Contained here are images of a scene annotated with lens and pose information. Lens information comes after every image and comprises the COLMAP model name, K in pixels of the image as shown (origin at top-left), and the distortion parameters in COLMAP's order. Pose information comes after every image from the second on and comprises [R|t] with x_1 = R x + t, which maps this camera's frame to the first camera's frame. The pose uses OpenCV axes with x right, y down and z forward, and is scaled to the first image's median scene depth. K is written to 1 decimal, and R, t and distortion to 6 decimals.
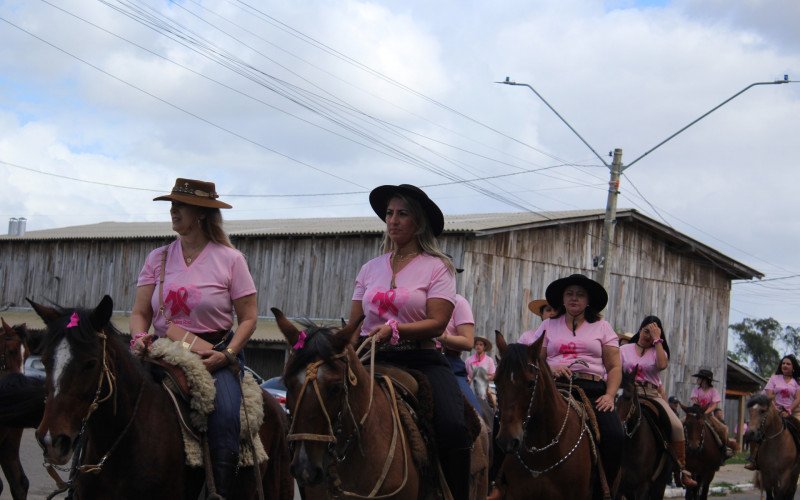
lens RADIAL K [[1877.9, 0, 387.6], [0, 1877.9, 250.7], [0, 0, 1]] dist [0.056280, 0.229135]
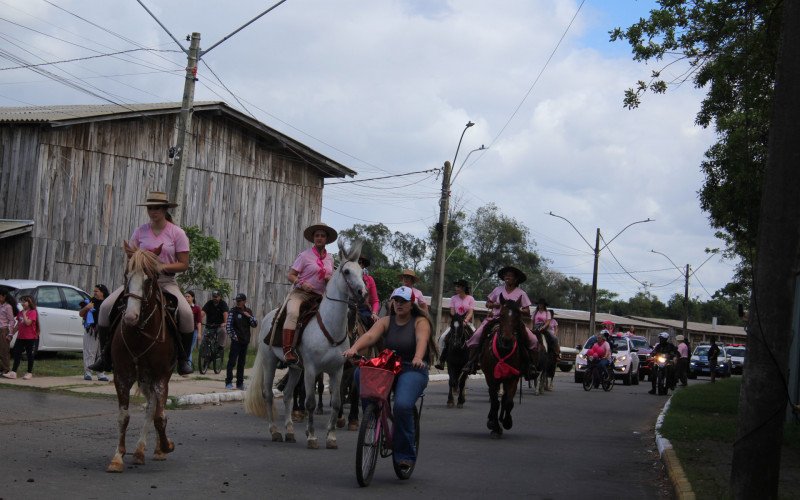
lens RADIAL K [[1877.9, 0, 387.6], [0, 1877.9, 250.7], [0, 0, 1]] dist [0.056280, 0.229135]
pose [[0.979558, 0.000300, 0.201161, 0.020258], [-0.010264, 0.998771, 0.048490, 0.006034], [-0.200899, -0.049563, 0.978357, 0.040259]]
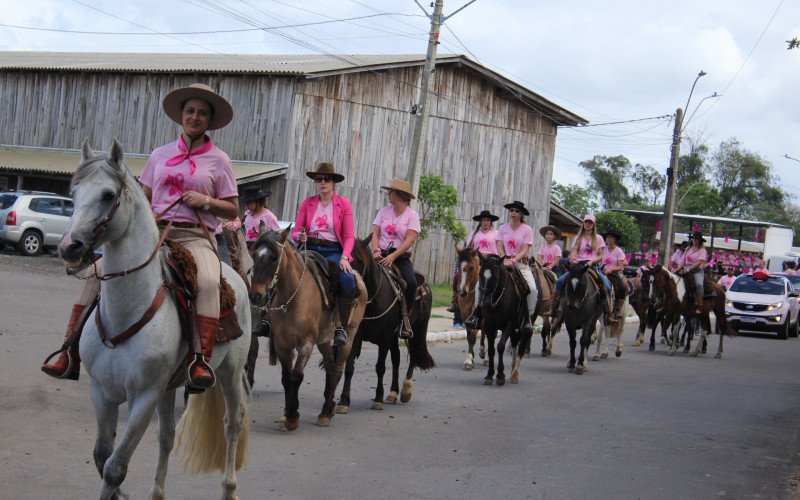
lens RADIAL K [[1877.9, 0, 387.6], [0, 1877.9, 250.7], [0, 0, 1]] dist [0.056280, 0.229135]
pose [[0.996987, 0.019902, 0.074977, 0.014931], [-0.026638, 0.995591, 0.089937, -0.006938], [-0.072857, -0.091663, 0.993121, -0.024309]]
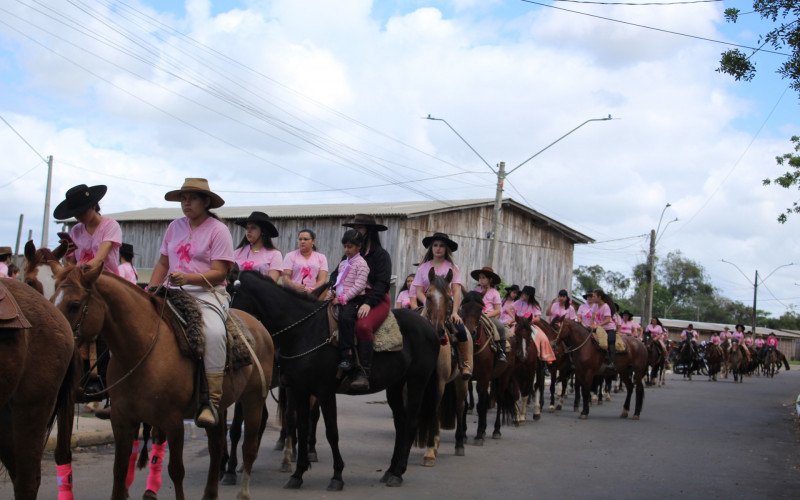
lens RADIAL K [[1332.7, 0, 390.2], [0, 1332.7, 251.0], [0, 0, 1]] dist [-0.005437, 0.010851]
pose [[0.998852, -0.010775, 0.046672, -0.015807], [0.009669, 0.999668, 0.023865, -0.006065], [-0.046914, -0.023386, 0.998625, -0.066114]]
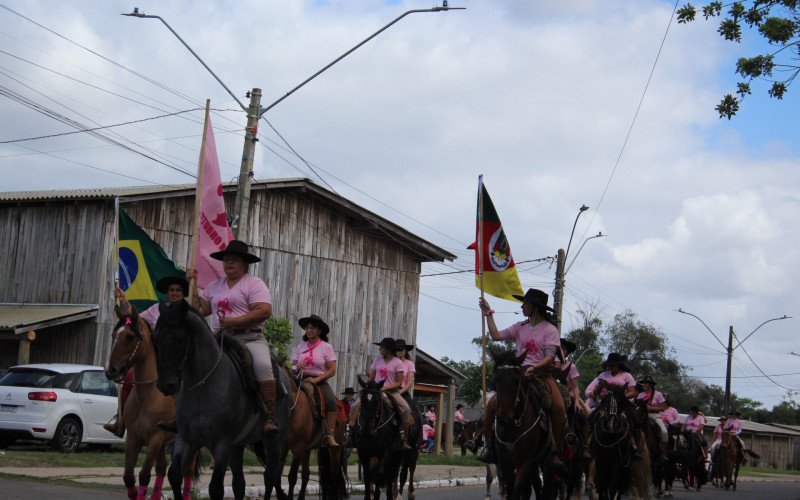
lens RADIAL K [[1877.9, 0, 387.6], [0, 1877.9, 250.7], [0, 0, 1]] dist [0.056280, 0.229135]
pose [[0.991833, 0.005572, 0.127425, 0.054791], [-0.004352, 0.999942, -0.009854, 0.020229], [-0.127472, 0.009219, 0.991799, 0.112446]]
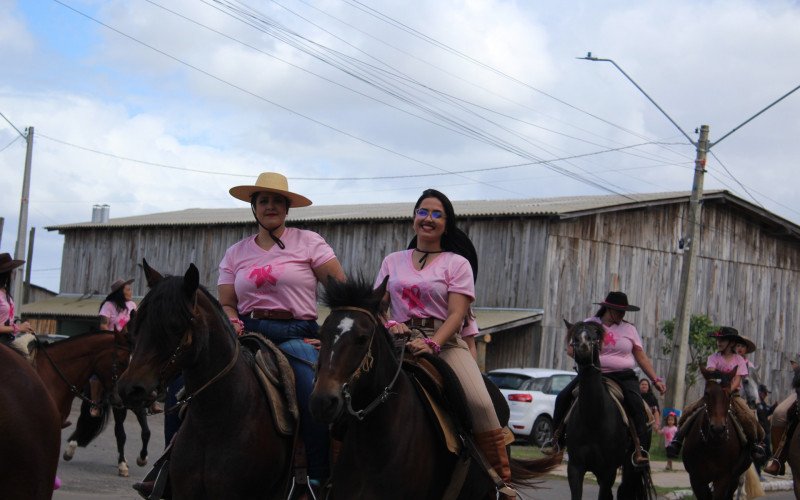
lens RADIAL K [[1877.9, 0, 387.6], [0, 1877.9, 250.7], [0, 0, 1]] dist [0.056280, 0.229135]
pose [[0.998443, -0.004967, -0.055561, 0.010898], [0.005294, 0.999970, 0.005732, 0.002309], [0.055531, -0.006017, 0.998439, 0.027094]]
